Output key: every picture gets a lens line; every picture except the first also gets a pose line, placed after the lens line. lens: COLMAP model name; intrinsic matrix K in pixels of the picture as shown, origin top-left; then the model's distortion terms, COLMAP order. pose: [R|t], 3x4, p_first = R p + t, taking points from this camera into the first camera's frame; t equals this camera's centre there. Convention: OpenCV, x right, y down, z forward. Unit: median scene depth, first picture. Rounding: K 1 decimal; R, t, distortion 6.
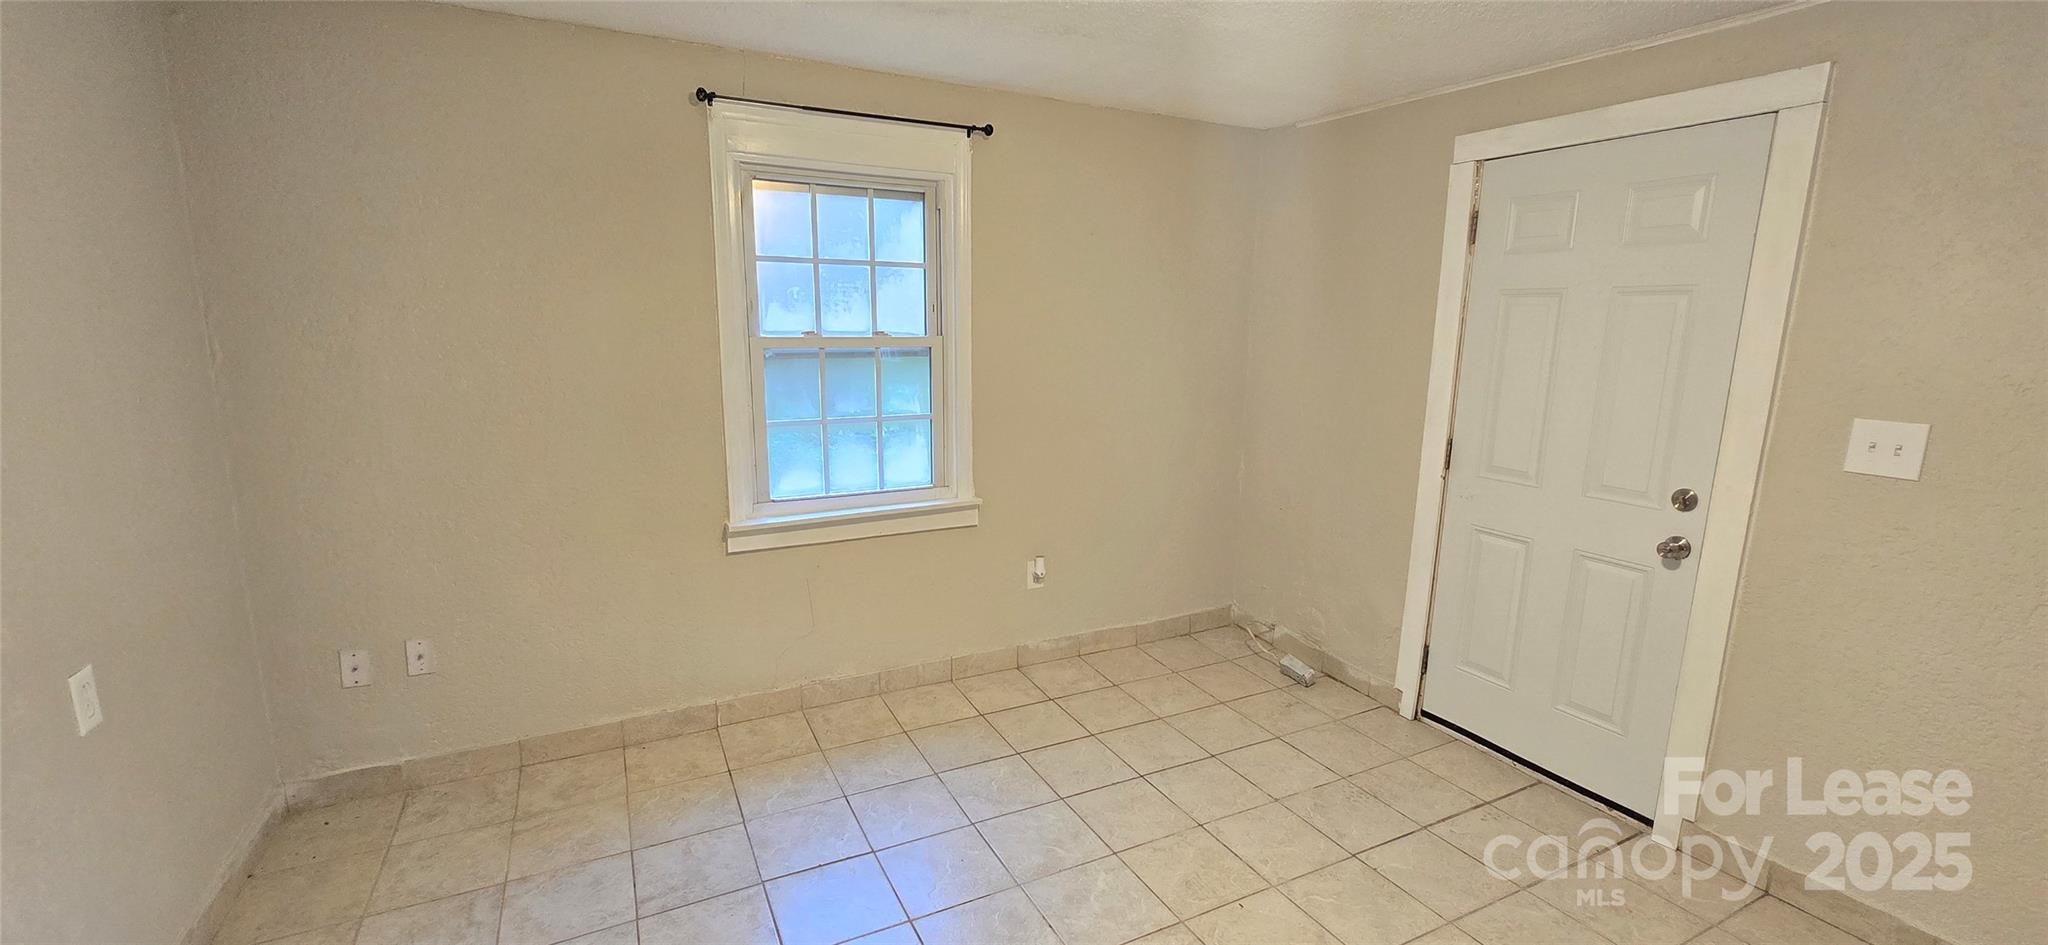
lens RADIAL K [[816.9, 0, 1018.7], [0, 816.9, 480.1], [0, 0, 1]] dist [-0.003851, -0.000560]
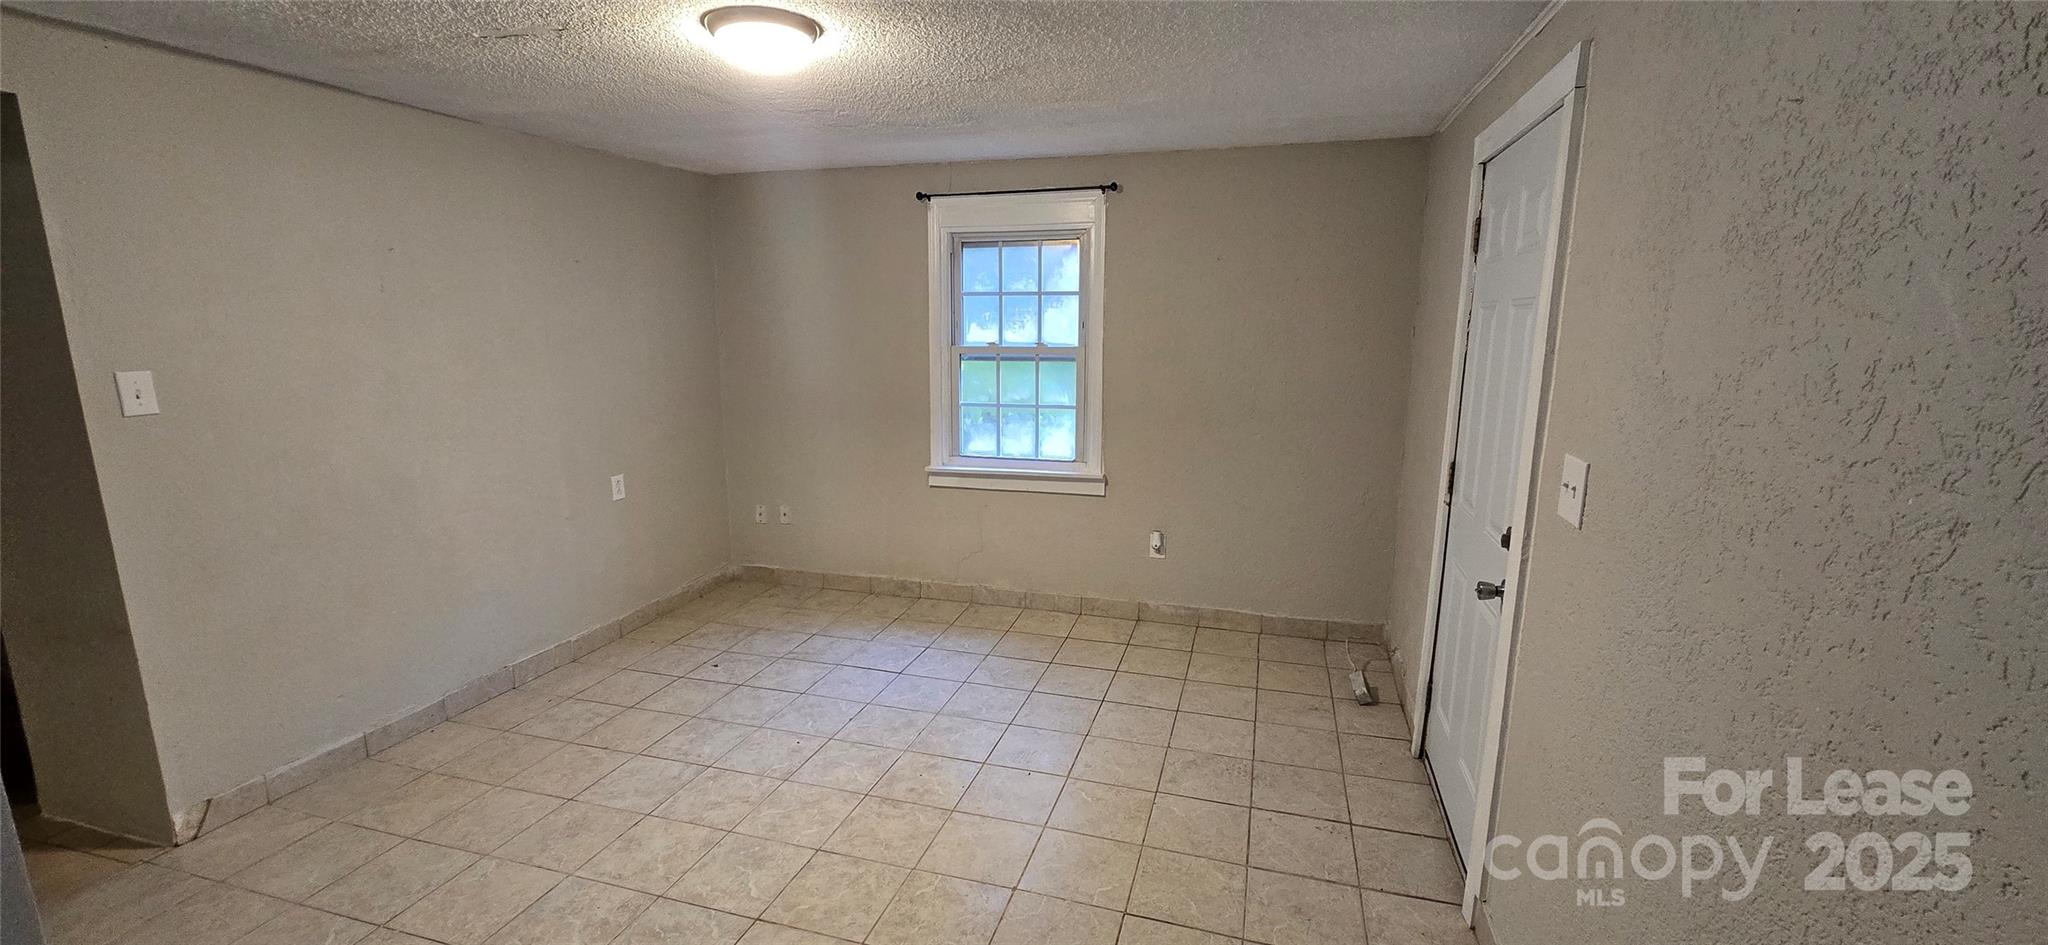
lens RADIAL K [[816.9, 0, 1021.8], [0, 816.9, 468.7], [0, 0, 1]] dist [-0.003851, -0.000560]
pose [[0.725956, 0.110879, -0.678745, 0.773658], [-0.121258, 0.992093, 0.032375, -0.012286], [0.676967, 0.058801, 0.733660, -0.015239]]
